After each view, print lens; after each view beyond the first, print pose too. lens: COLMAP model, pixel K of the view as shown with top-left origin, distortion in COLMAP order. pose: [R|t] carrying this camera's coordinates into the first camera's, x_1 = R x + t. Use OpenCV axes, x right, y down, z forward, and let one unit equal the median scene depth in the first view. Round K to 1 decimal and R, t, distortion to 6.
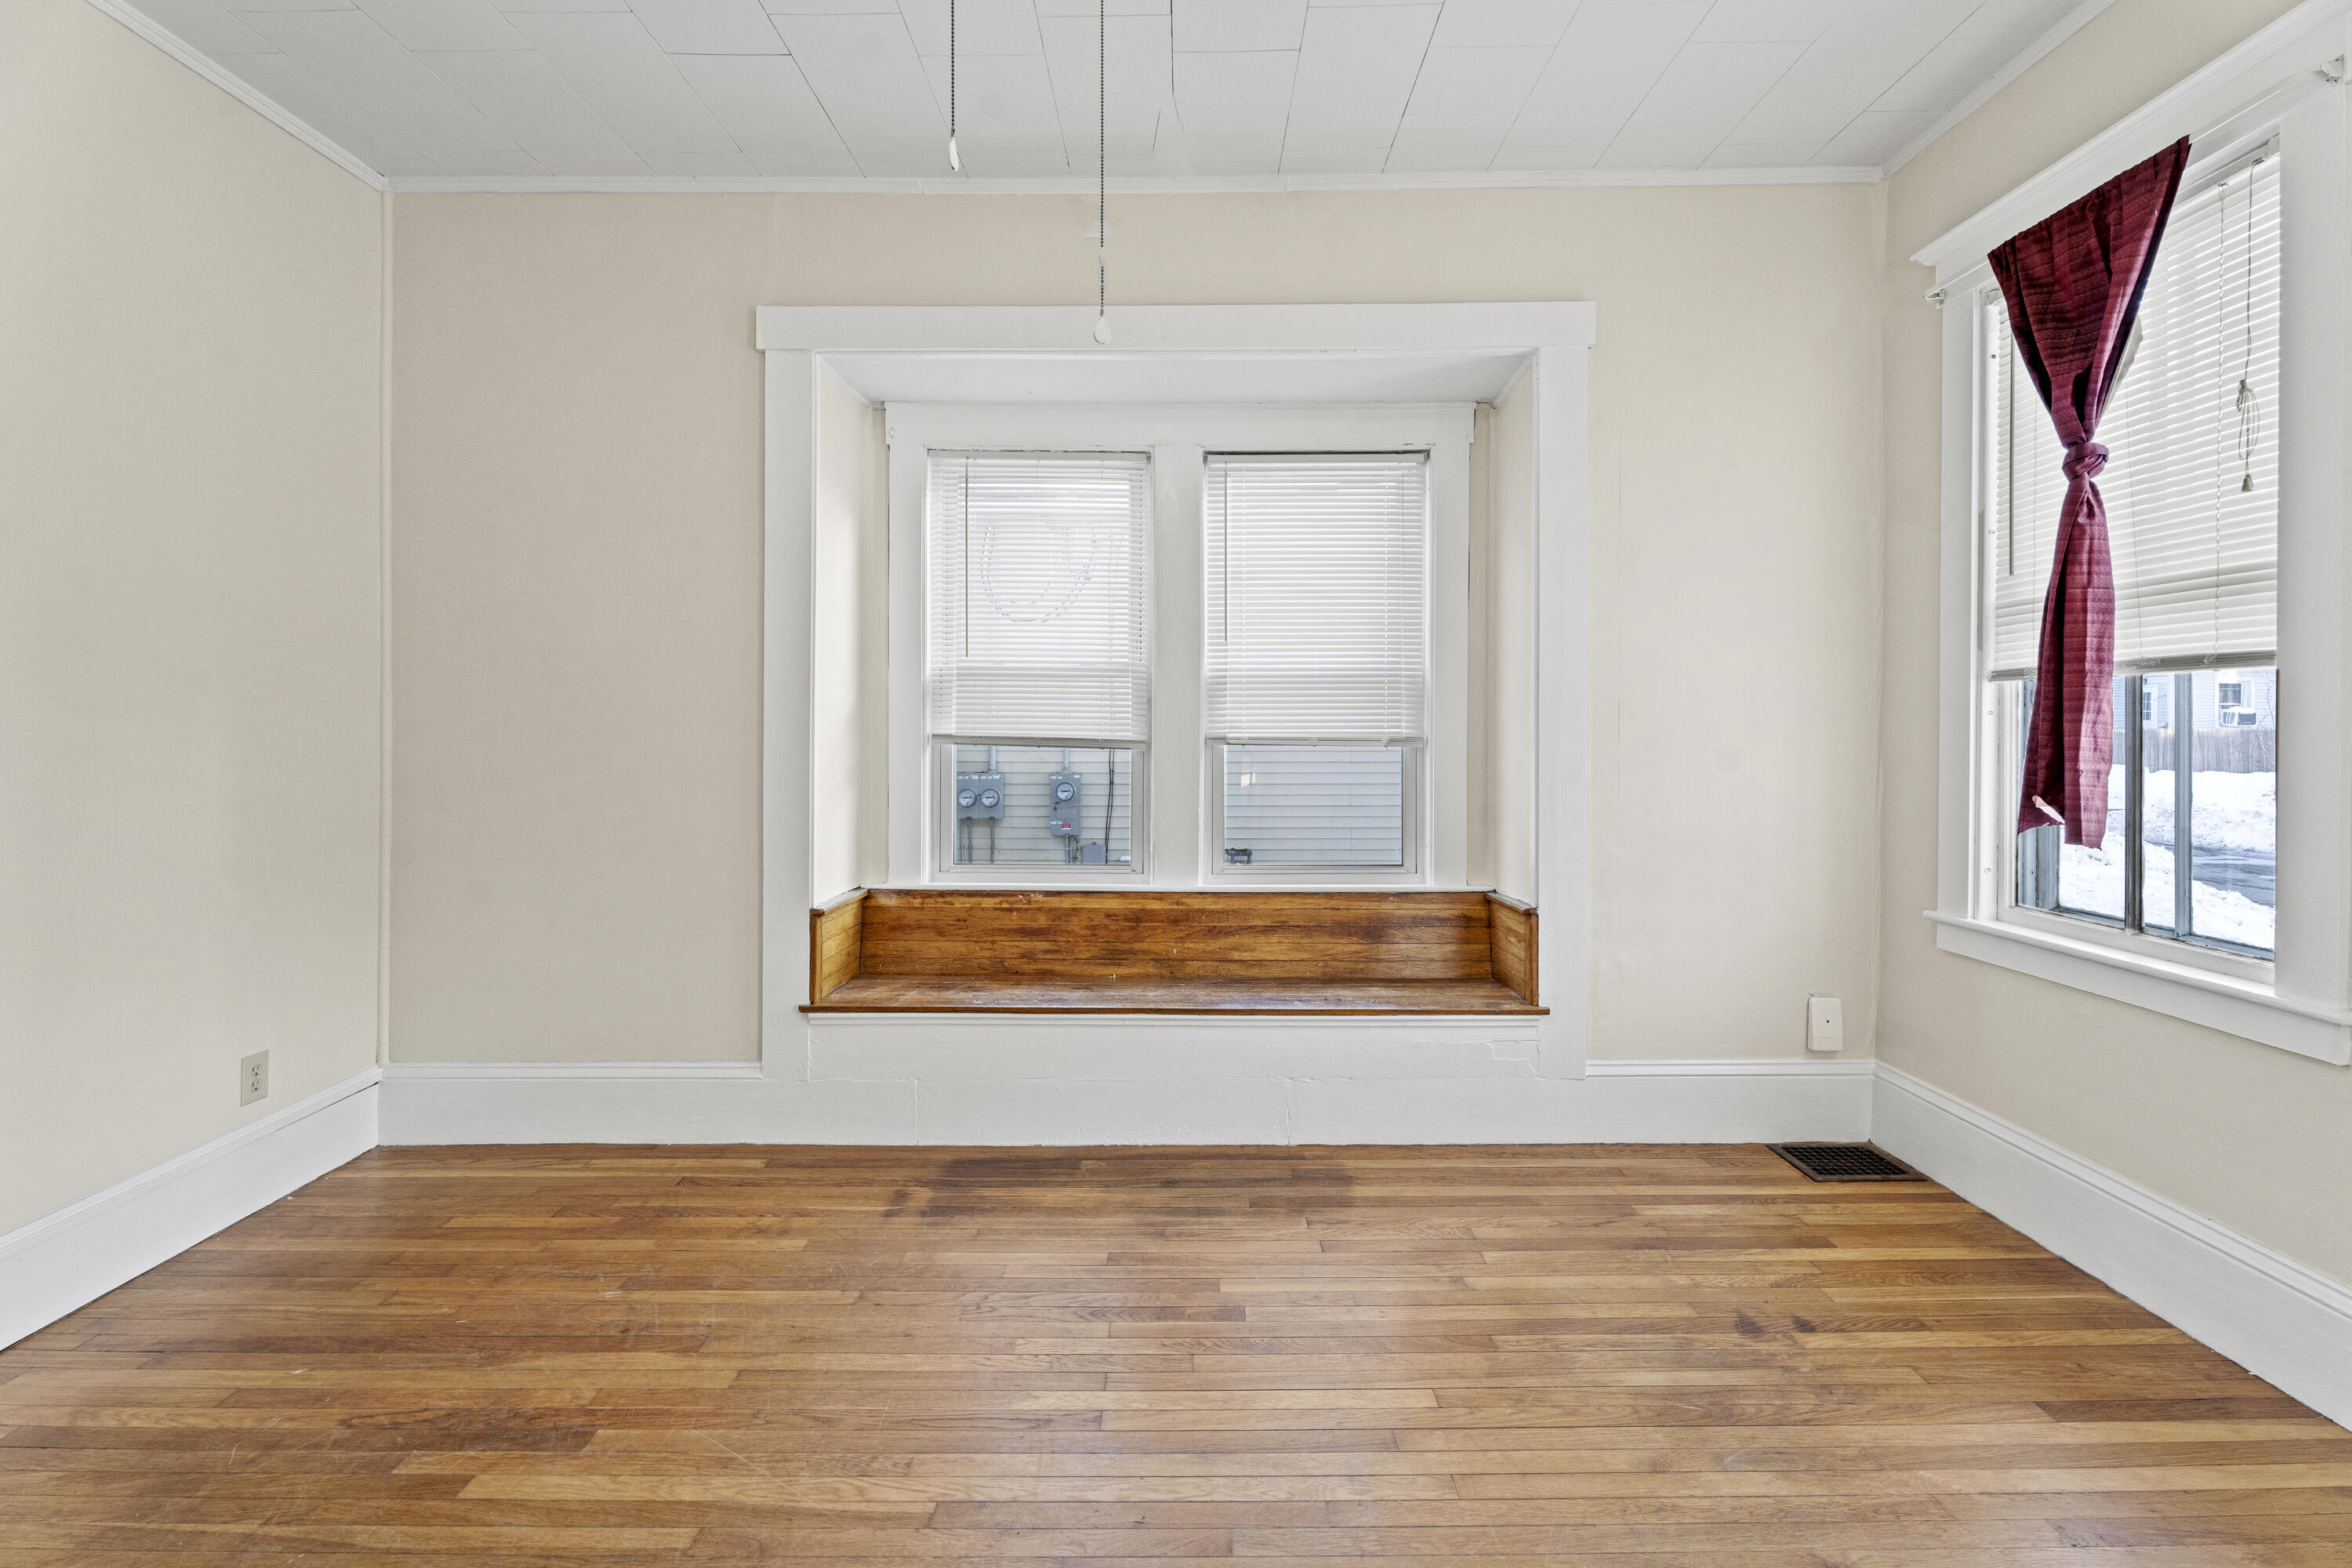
lens RADIAL K [[1076.4, 0, 1176.8], [0, 1076.4, 715.8], [0, 0, 1]] dist [0.003843, -0.002727]
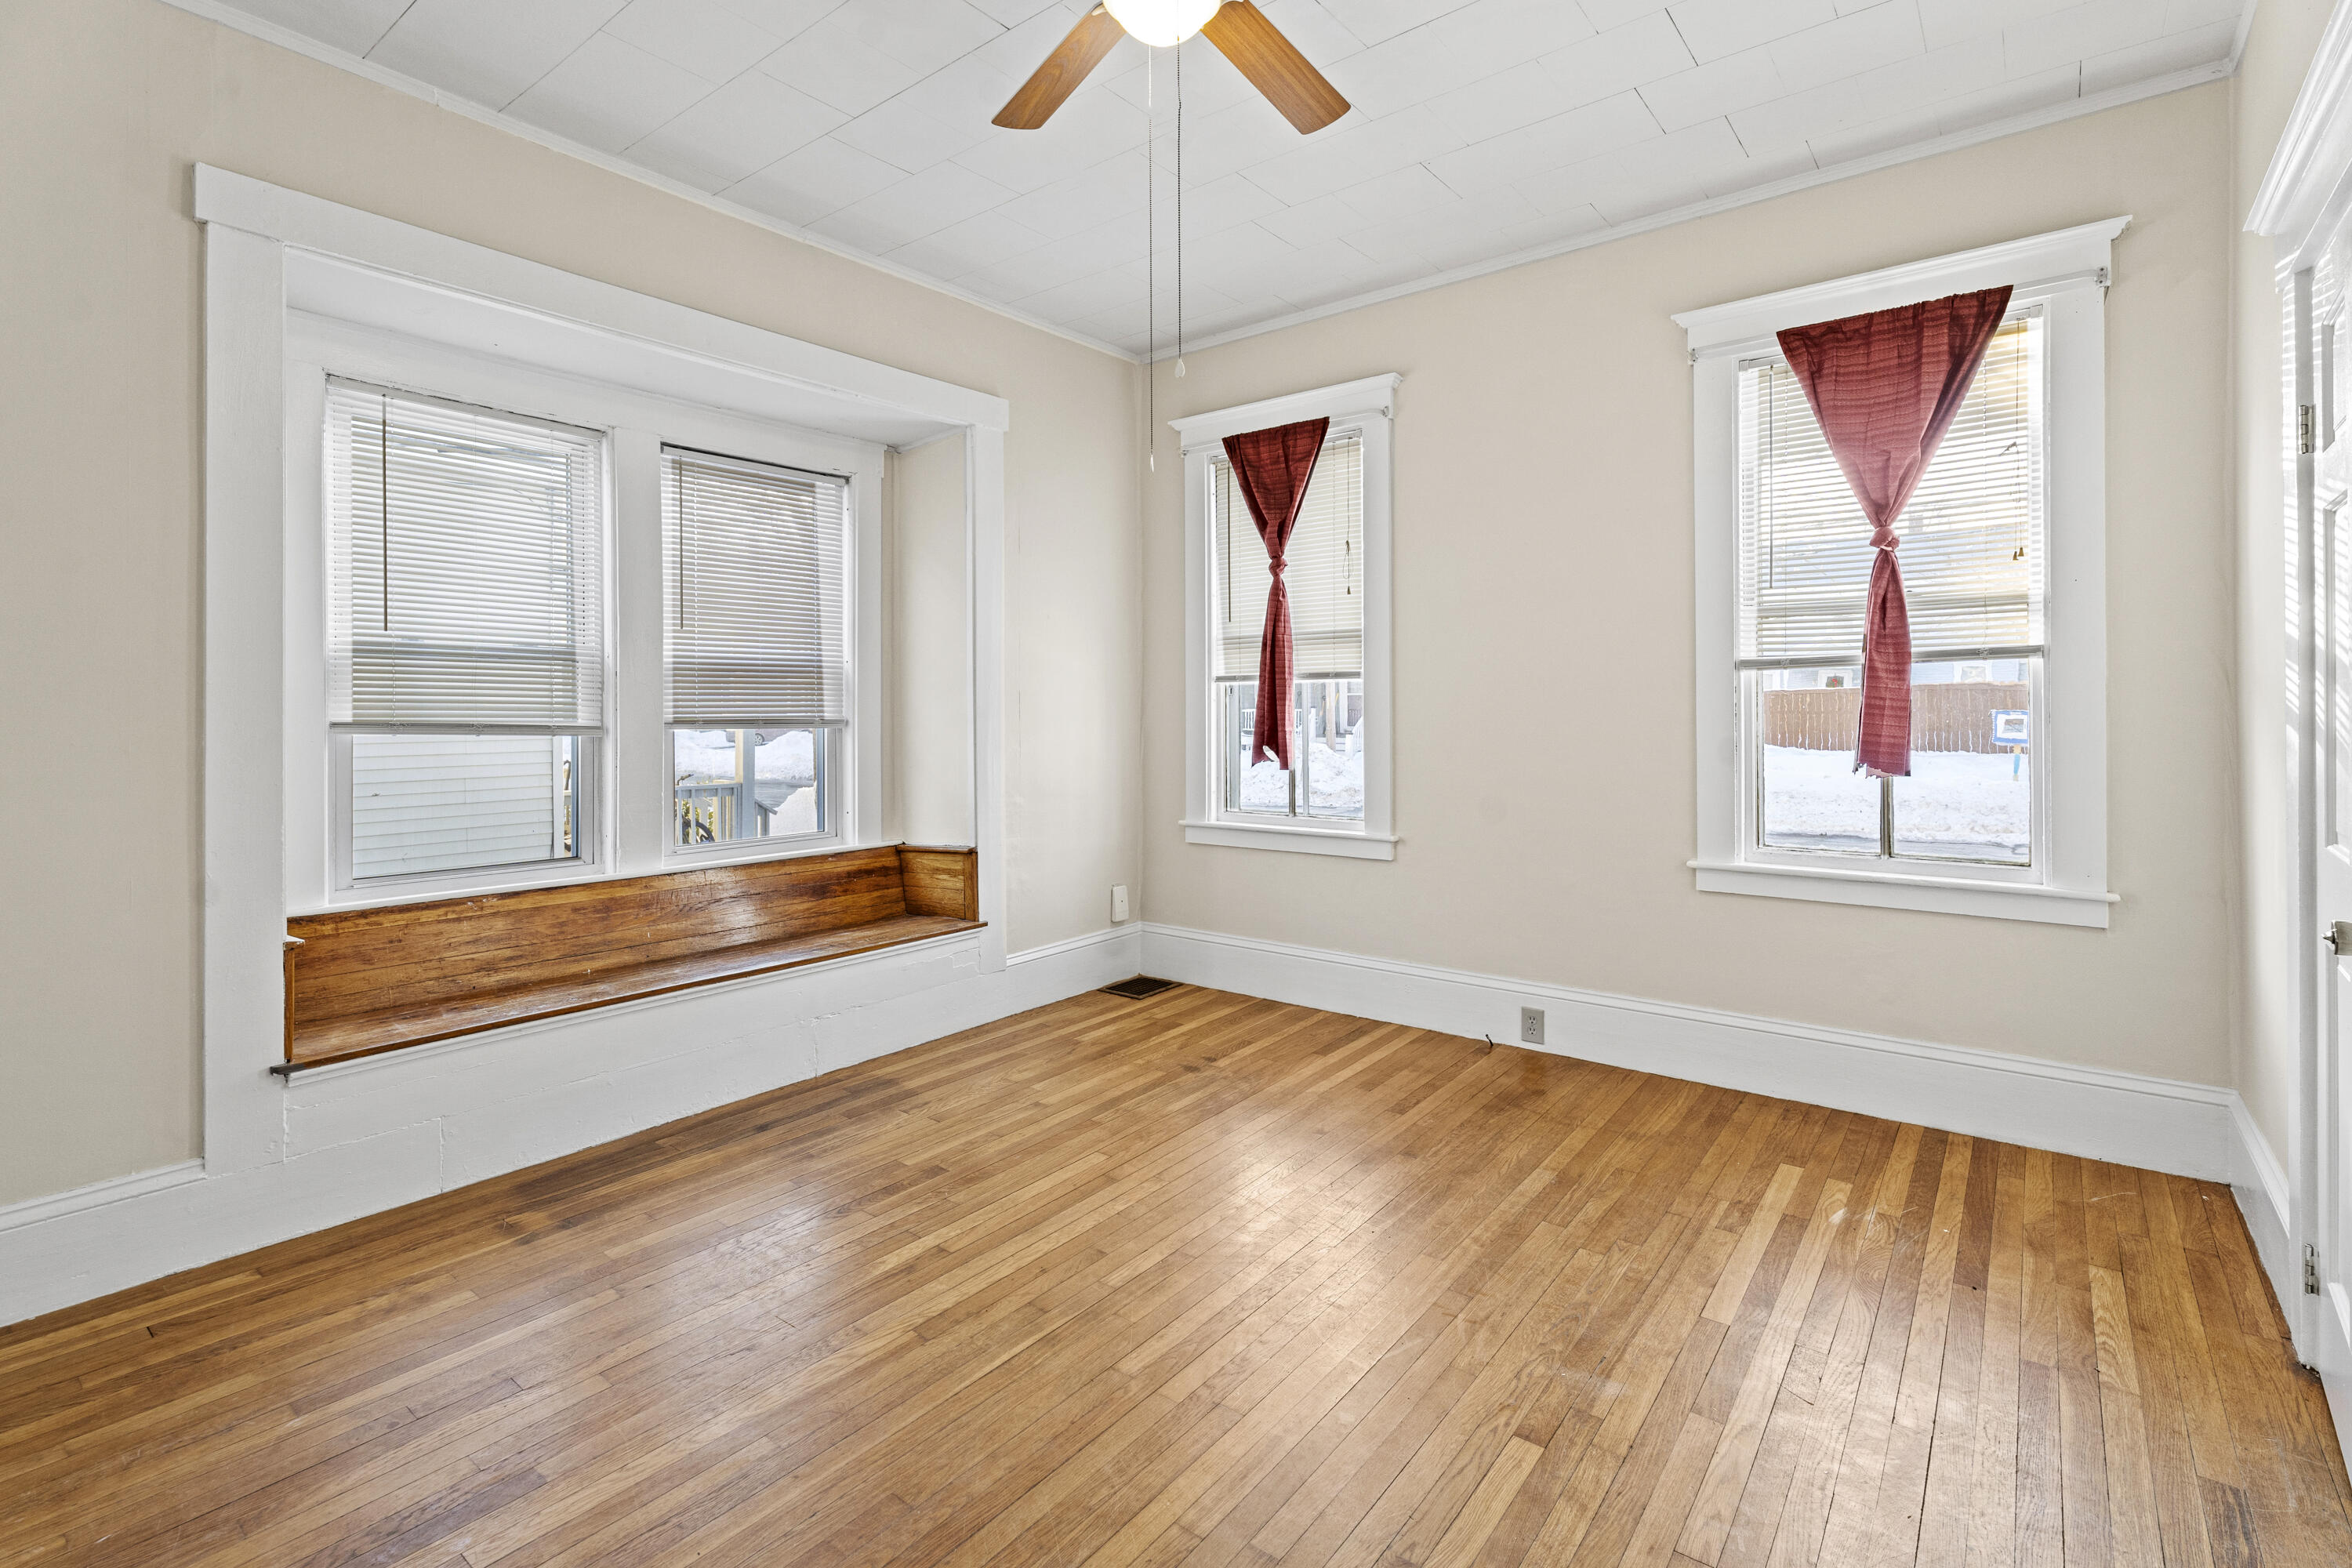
lens RADIAL K [[1076.4, 0, 1180.2], [0, 1076.4, 671.5], [0, 0, 1]] dist [0.003843, -0.002727]
pose [[0.613182, 0.024691, 0.789556, -0.630945], [-0.001593, 0.999548, -0.030021, 0.002982], [-0.789940, 0.017151, 0.612944, -0.013154]]
